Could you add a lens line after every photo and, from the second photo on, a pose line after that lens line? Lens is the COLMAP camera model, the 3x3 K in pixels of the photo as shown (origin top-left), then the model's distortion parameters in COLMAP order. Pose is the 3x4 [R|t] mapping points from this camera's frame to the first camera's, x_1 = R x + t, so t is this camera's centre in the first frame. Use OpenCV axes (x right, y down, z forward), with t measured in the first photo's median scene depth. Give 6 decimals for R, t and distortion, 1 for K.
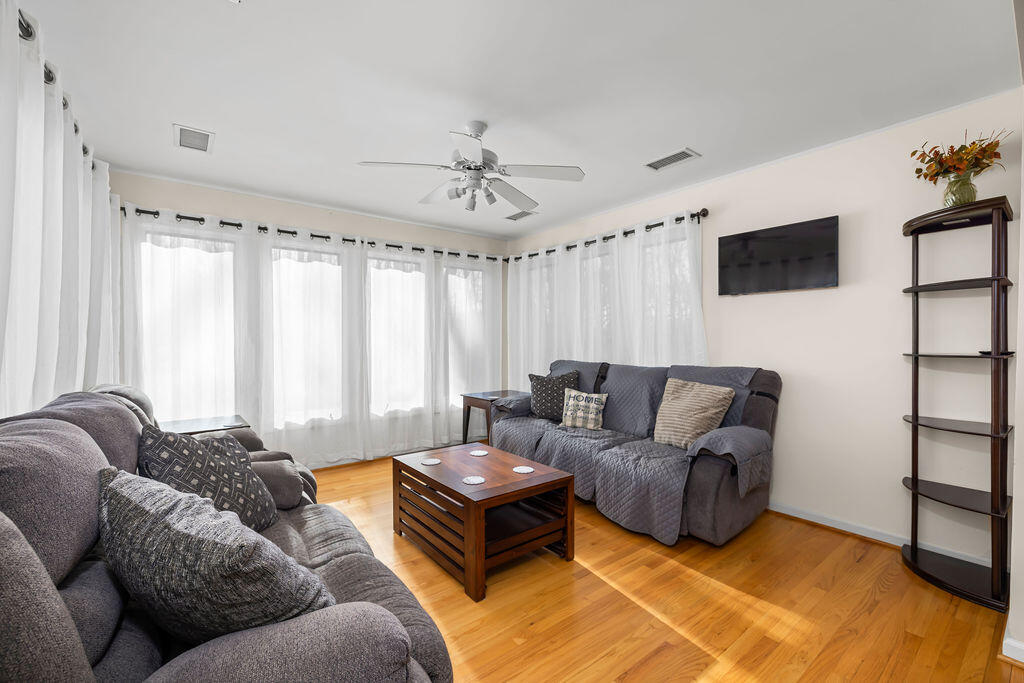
lens RADIAL K [[431.2, 0, 509.7], [0, 431.2, 345.7], [0, 0, 1]] dist [-0.001685, 0.001480]
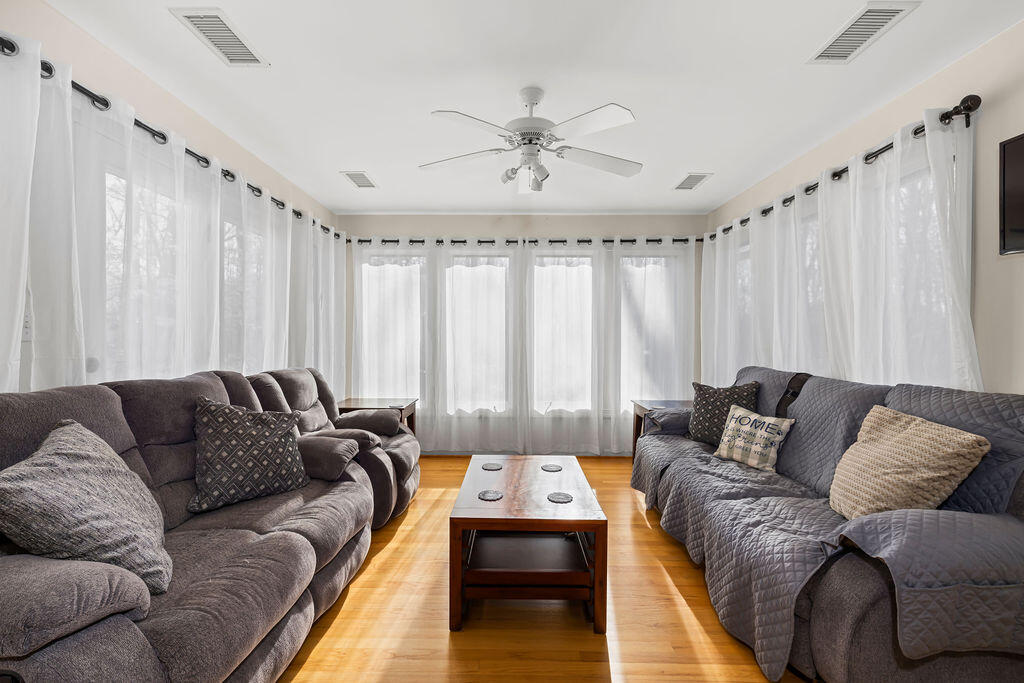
lens RADIAL K [[431.2, 0, 510.4], [0, 431.2, 342.1], [0, 0, 1]] dist [-0.001685, 0.001480]
pose [[0.784246, 0.012758, -0.620319, 0.297438], [-0.016202, 0.999869, 0.000081, -0.001846], [0.620239, 0.009987, 0.784349, 0.197715]]
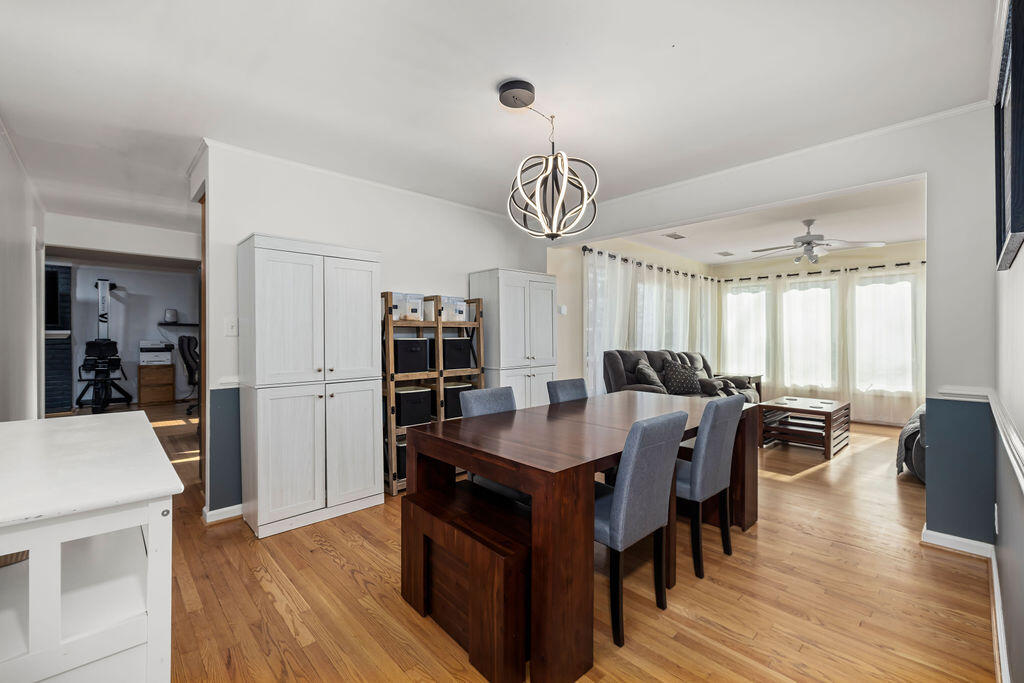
lens RADIAL K [[431.2, 0, 508.4], [0, 431.2, 338.4], [0, 0, 1]] dist [-0.001685, 0.001480]
pose [[0.086525, 0.004954, -0.996237, 1.131212], [-0.016654, 0.999855, 0.003525, 0.008312], [0.996110, 0.016286, 0.086595, -0.301315]]
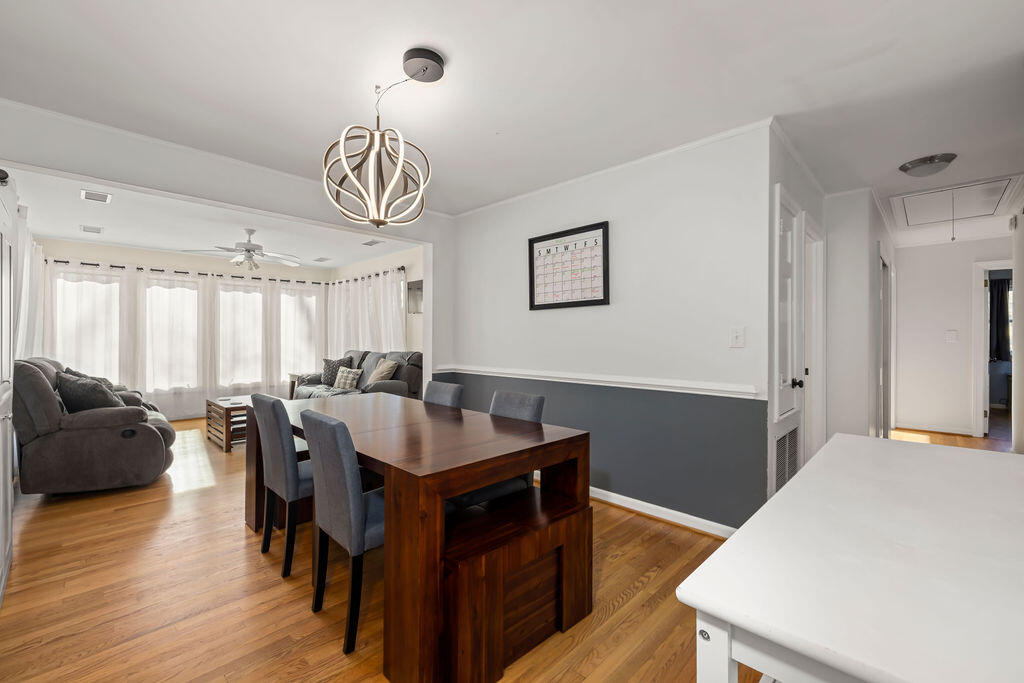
lens RADIAL K [[431.2, 0, 509.0], [0, 431.2, 337.2], [0, 0, 1]] dist [-0.001685, 0.001480]
pose [[0.991853, 0.001651, 0.127379, 0.583797], [0.000761, 0.999821, -0.018883, 0.018199], [-0.127387, 0.018826, 0.991674, -0.762239]]
